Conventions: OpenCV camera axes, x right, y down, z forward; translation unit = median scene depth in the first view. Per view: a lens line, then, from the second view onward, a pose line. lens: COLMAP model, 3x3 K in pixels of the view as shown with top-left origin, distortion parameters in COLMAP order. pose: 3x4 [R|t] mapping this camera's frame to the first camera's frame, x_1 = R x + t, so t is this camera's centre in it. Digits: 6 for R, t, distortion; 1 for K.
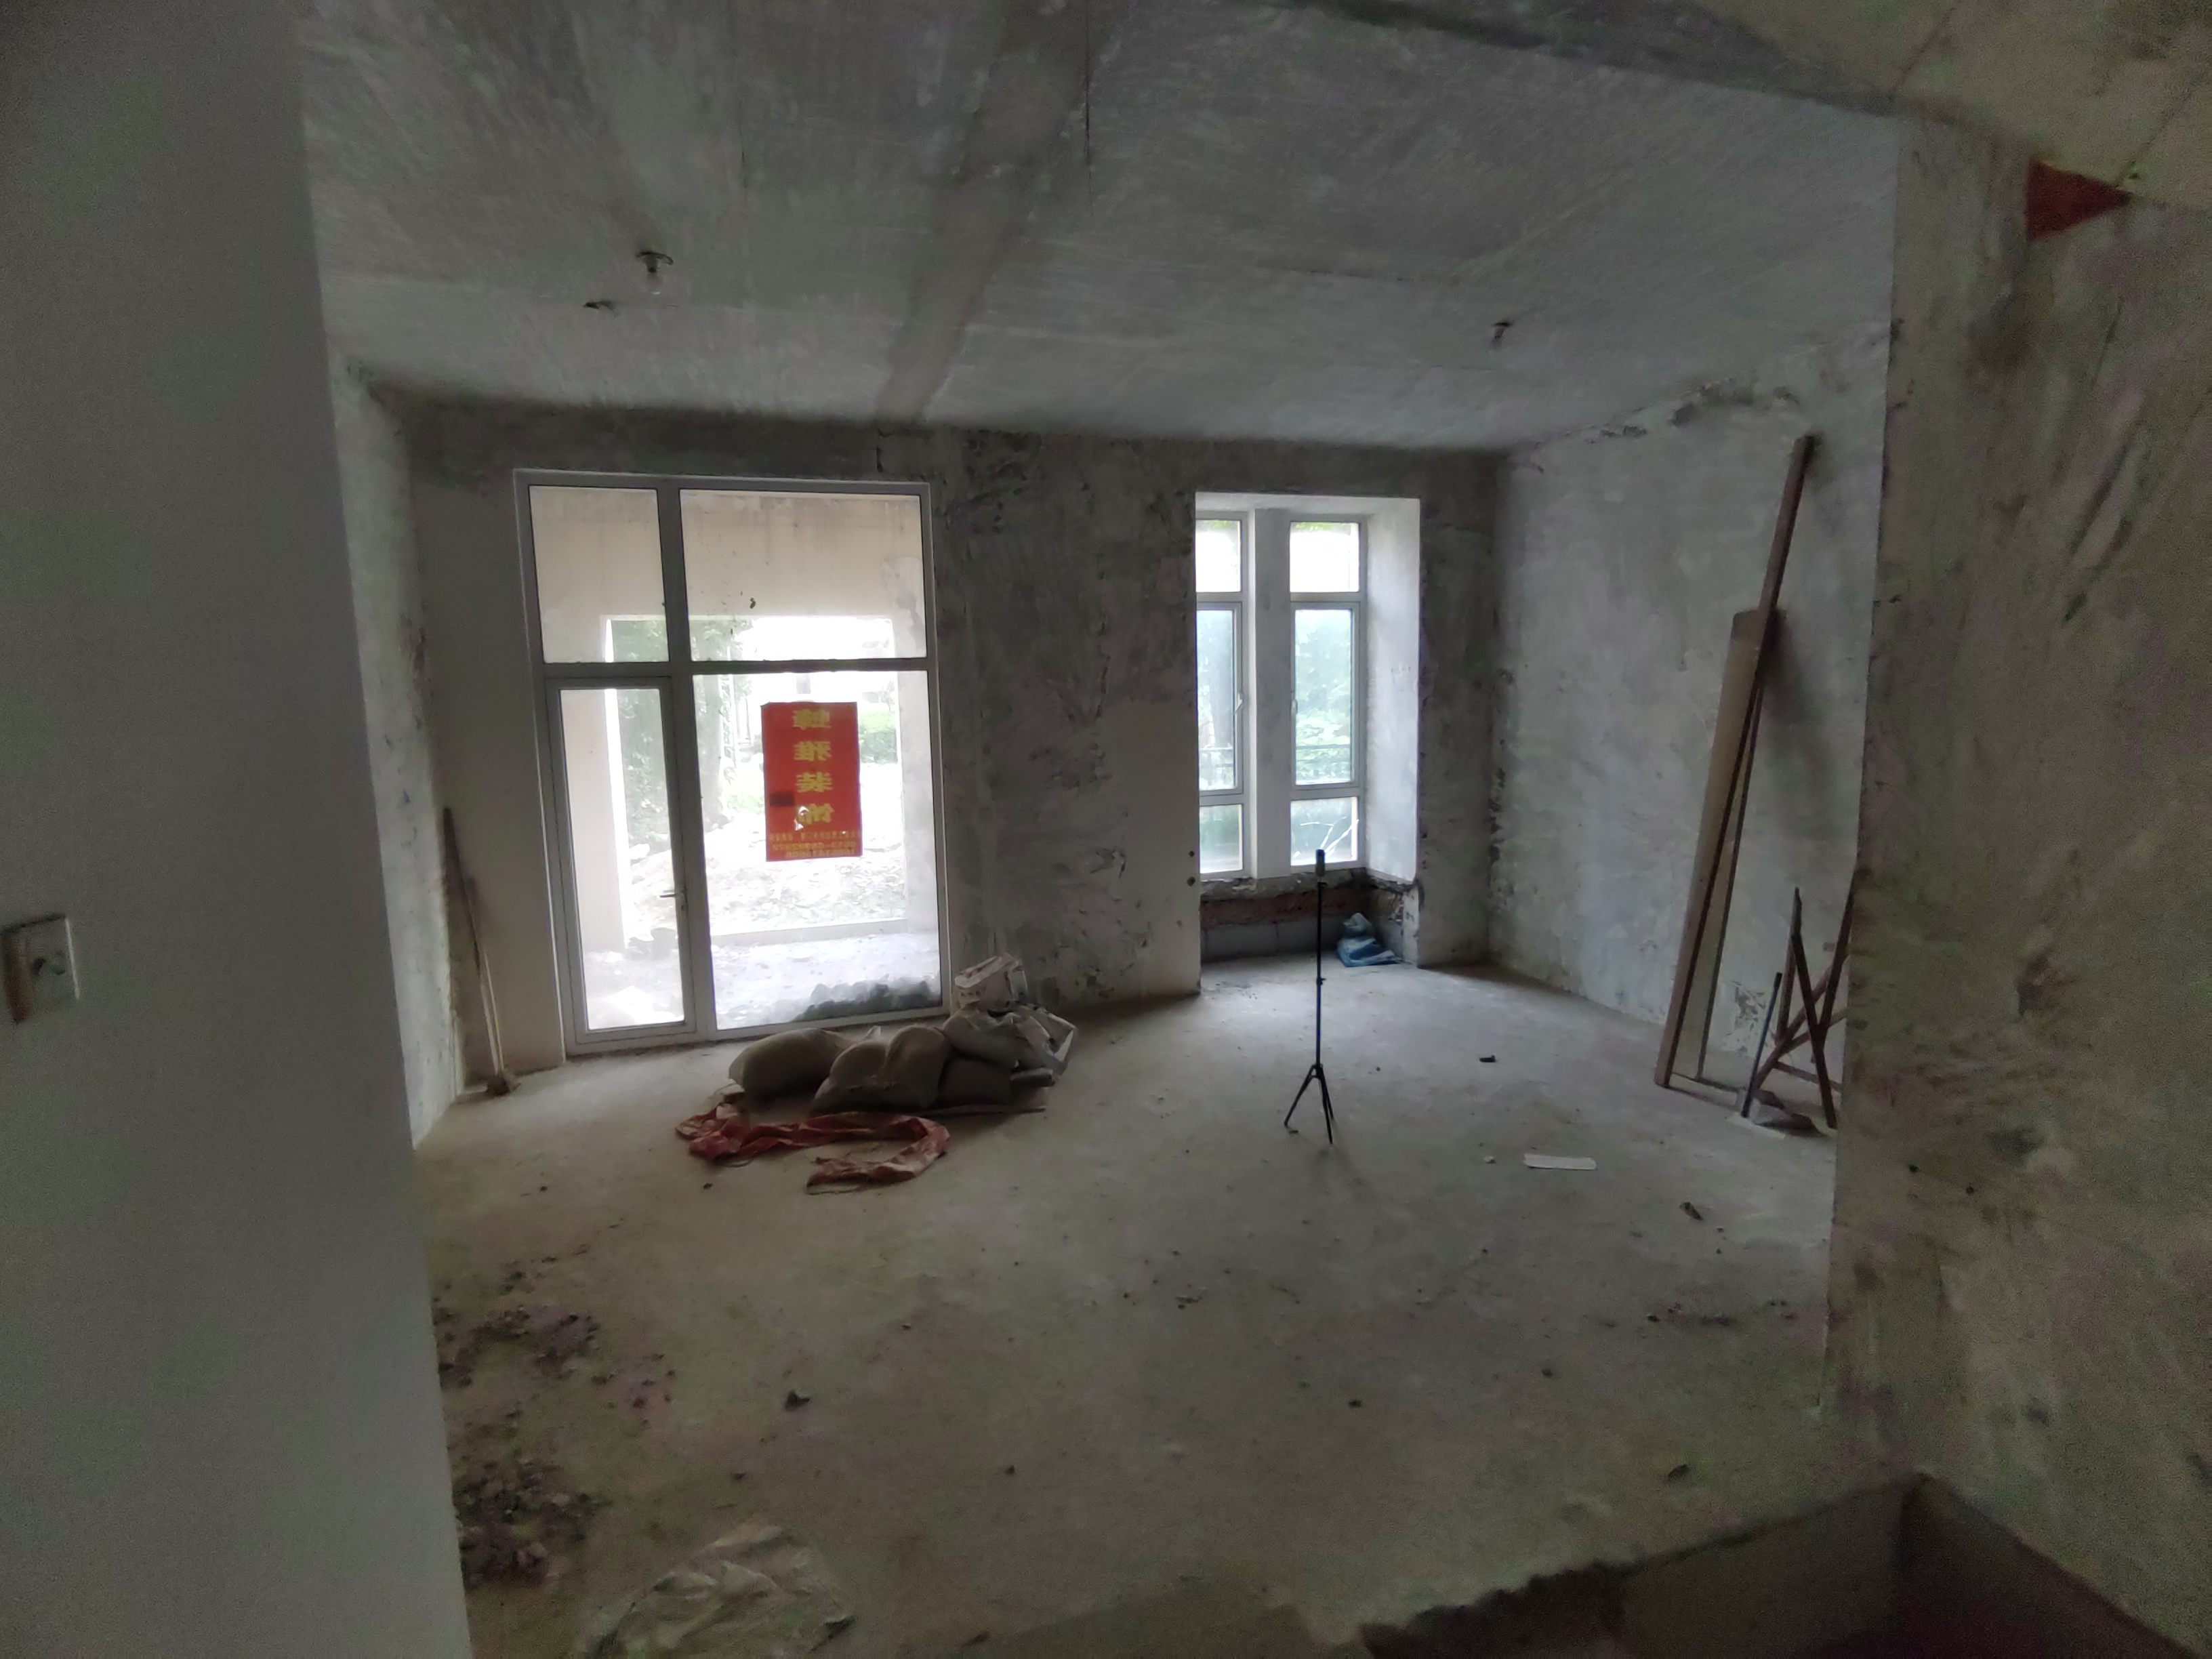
lens RADIAL K [[1040.6, 0, 1106.3], [0, 1040.6, 827.3], [0, 0, 1]] dist [-0.005447, -0.000152]
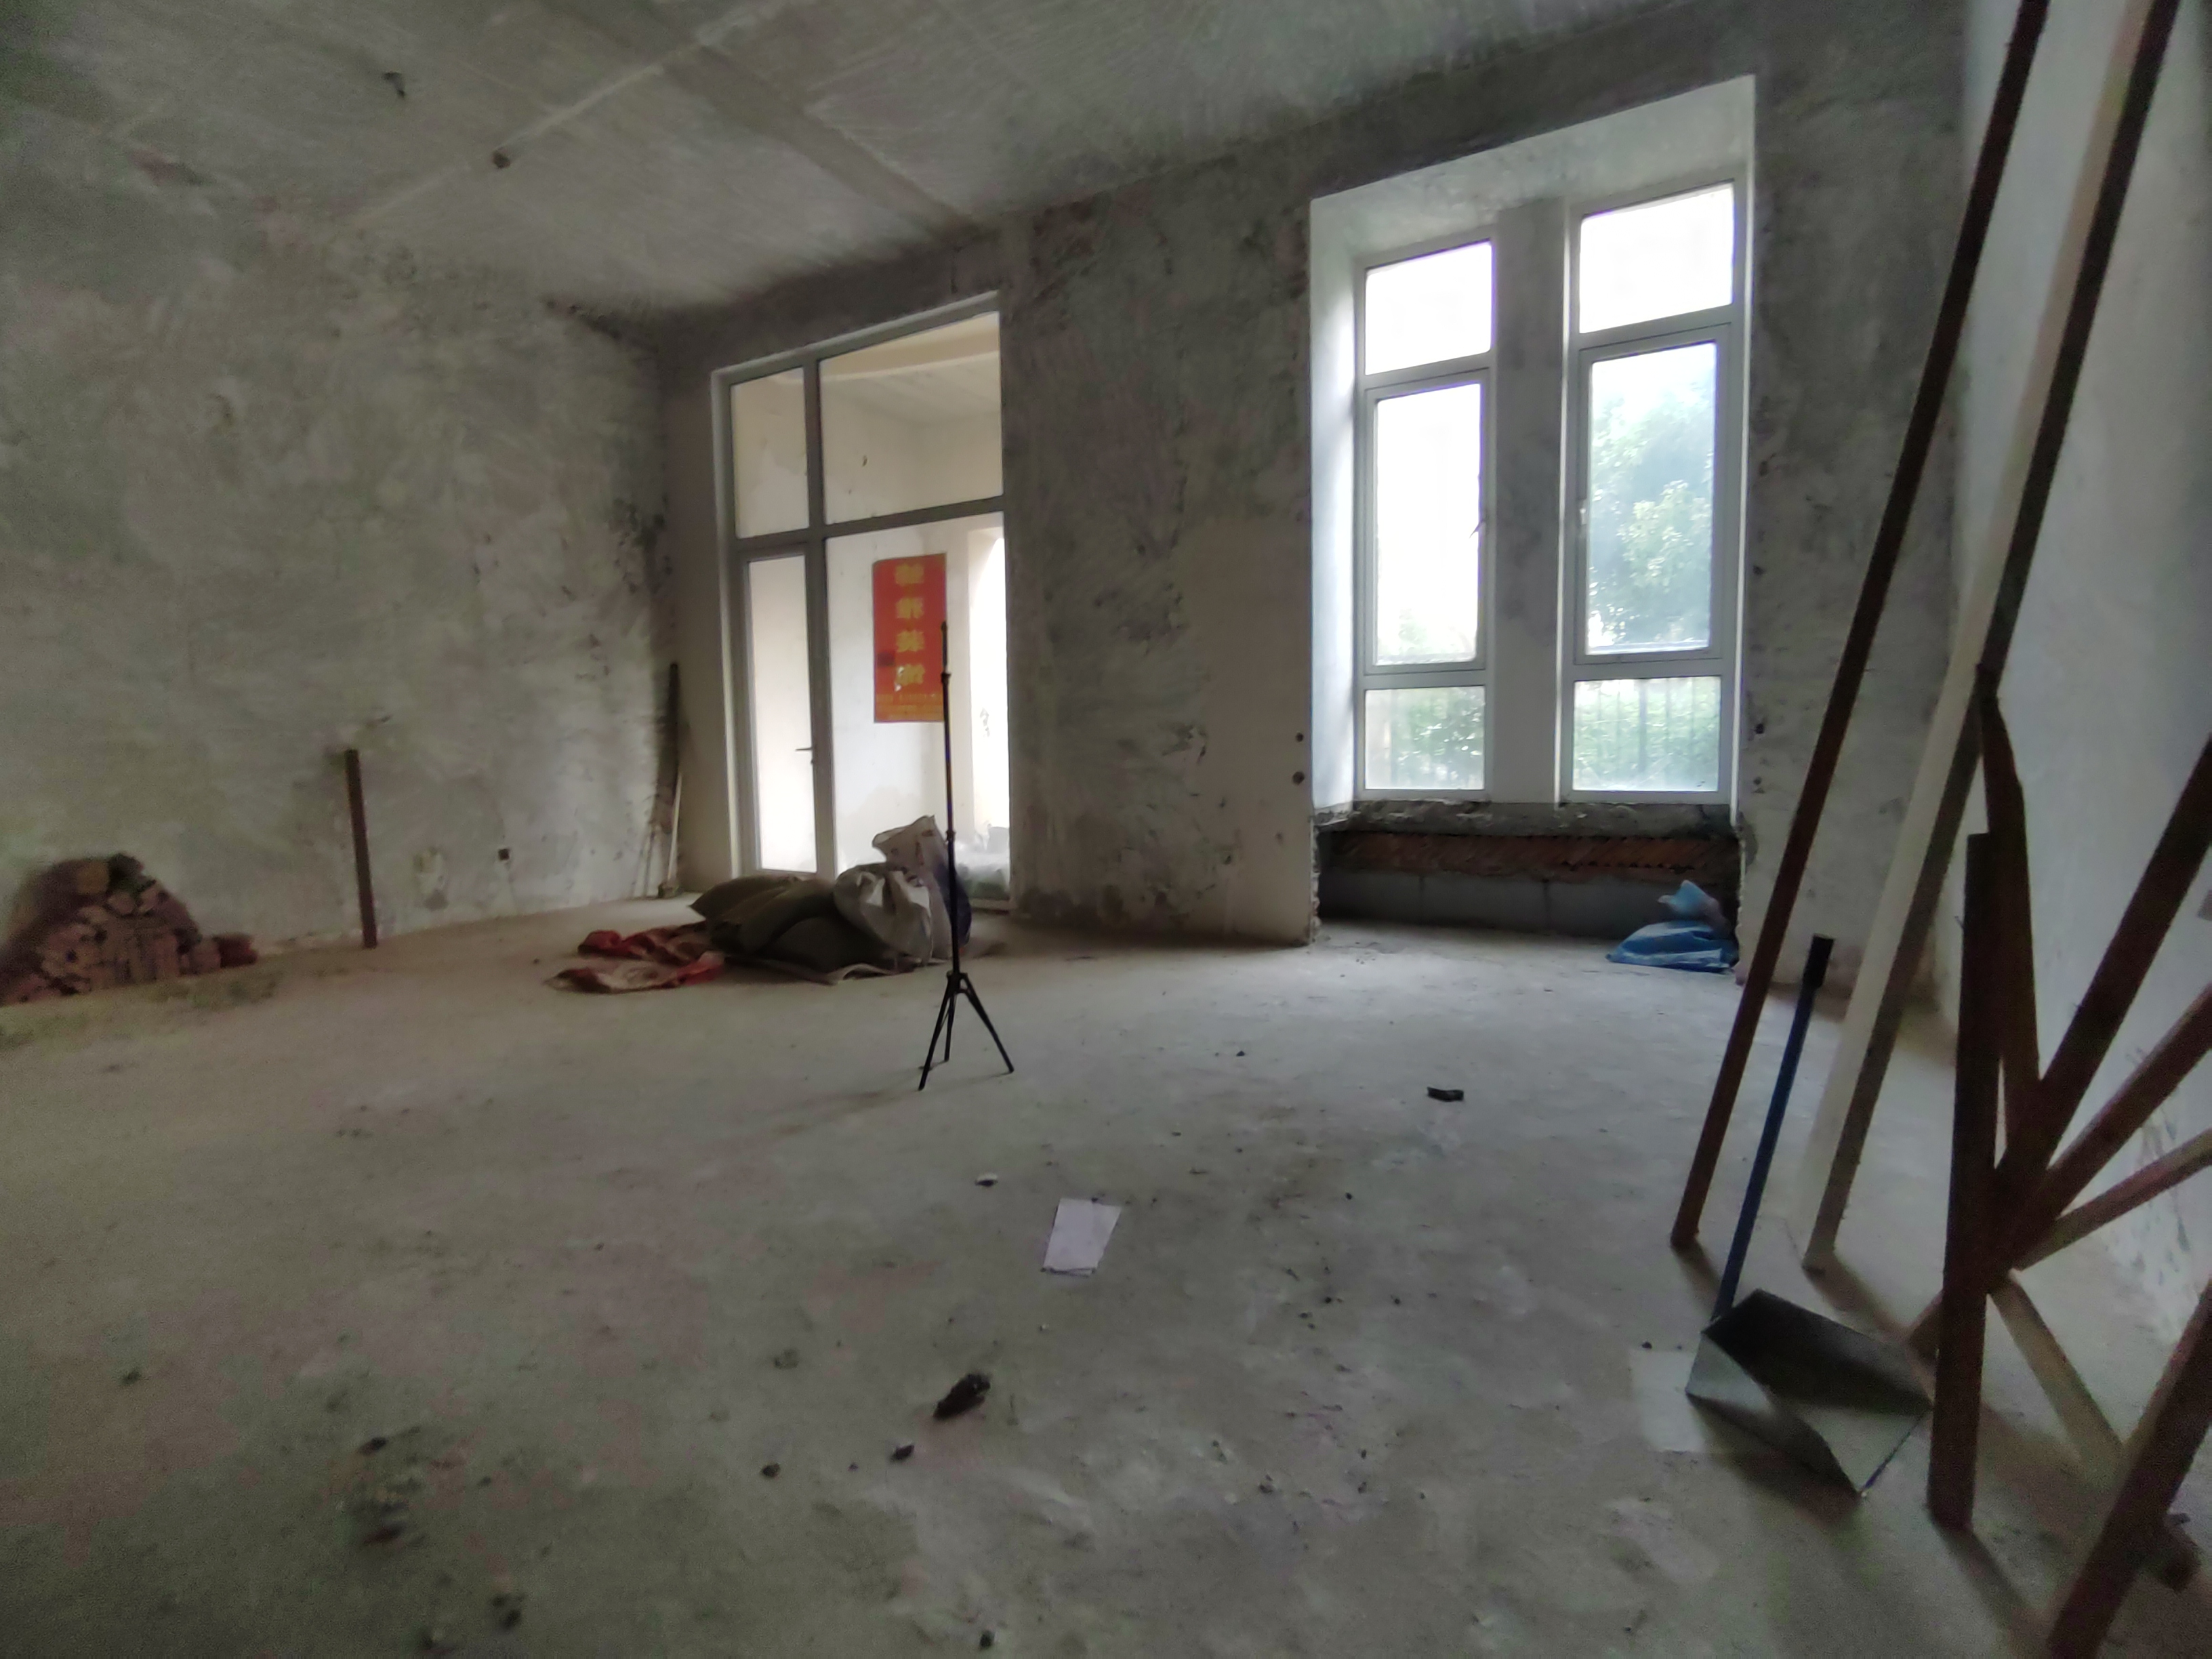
lens RADIAL K [[1040.6, 0, 1108.0], [0, 1040.6, 825.0], [0, 0, 1]] dist [-0.005447, -0.000152]
pose [[0.675965, 0.074510, -0.733157, 0.540105], [-0.094360, 0.995437, 0.014166, 0.091473], [0.730868, 0.059605, 0.679912, 0.474655]]
